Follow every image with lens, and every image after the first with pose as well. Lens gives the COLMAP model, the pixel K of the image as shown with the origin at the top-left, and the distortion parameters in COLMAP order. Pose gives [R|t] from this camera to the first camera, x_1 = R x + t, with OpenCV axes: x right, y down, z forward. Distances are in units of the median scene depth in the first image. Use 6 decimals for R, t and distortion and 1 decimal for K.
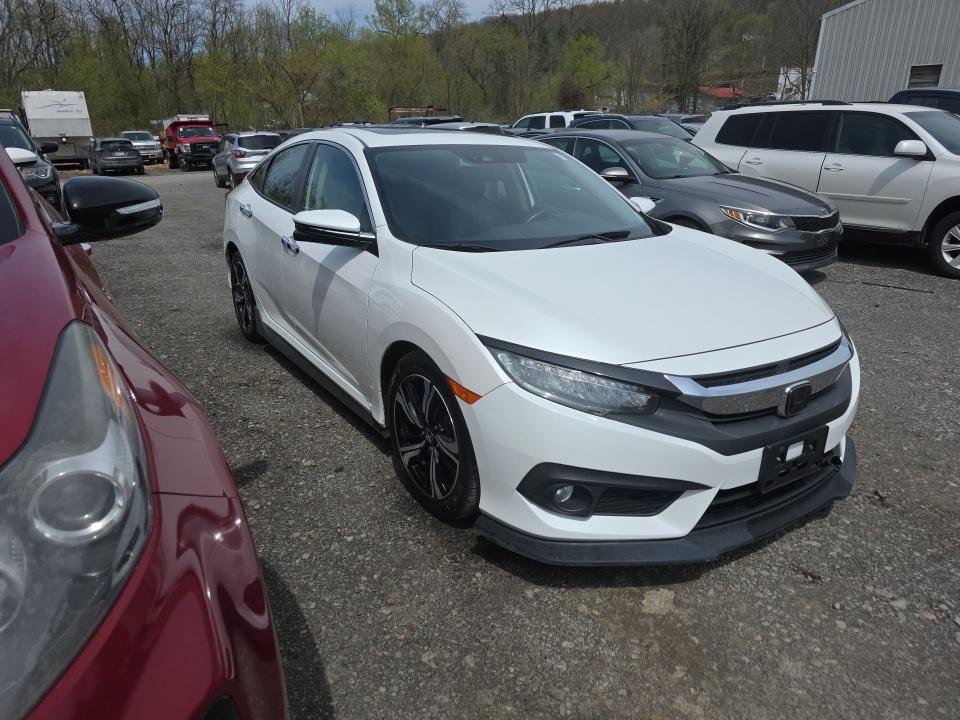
lens RADIAL K [[699.2, 0, 485.9], [0, 699.2, 362.9], [0, 0, 1]] dist [0.029365, -0.030858]
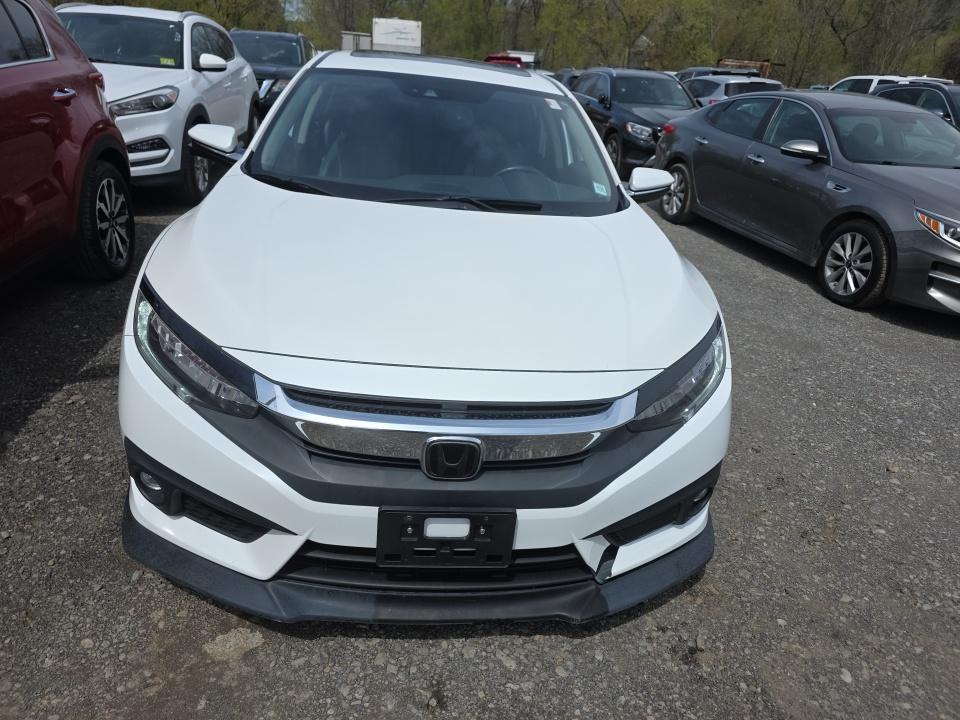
lens RADIAL K [[699.2, 0, 484.3], [0, 699.2, 359.5], [0, 0, 1]] dist [0.029365, -0.030858]
pose [[0.879375, 0.250103, -0.405152, 0.359097], [-0.225843, 0.968214, 0.107498, -0.062728], [0.419160, -0.003031, 0.907907, 0.185122]]
